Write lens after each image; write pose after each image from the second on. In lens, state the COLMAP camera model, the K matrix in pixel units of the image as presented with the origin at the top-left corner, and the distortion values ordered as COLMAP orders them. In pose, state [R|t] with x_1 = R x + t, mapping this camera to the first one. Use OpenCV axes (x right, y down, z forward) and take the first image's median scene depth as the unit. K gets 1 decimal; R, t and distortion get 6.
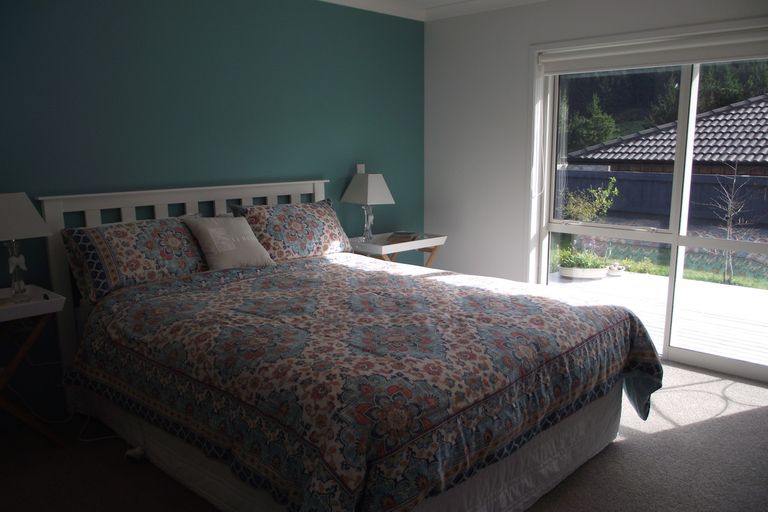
lens RADIAL K [[657.7, 0, 383.2], [0, 657.7, 255.7], [0, 0, 1]] dist [-0.004510, 0.000301]
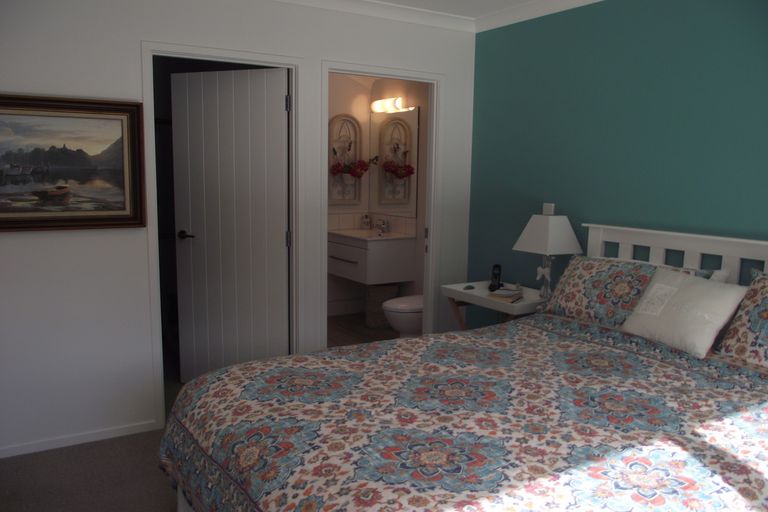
lens RADIAL K [[657.7, 0, 383.0], [0, 657.7, 256.2], [0, 0, 1]] dist [-0.004510, 0.000301]
pose [[-0.251301, 0.125963, -0.959678, 0.666382], [-0.177326, 0.968723, 0.173585, -0.175616], [0.951527, 0.213798, -0.221104, 0.979087]]
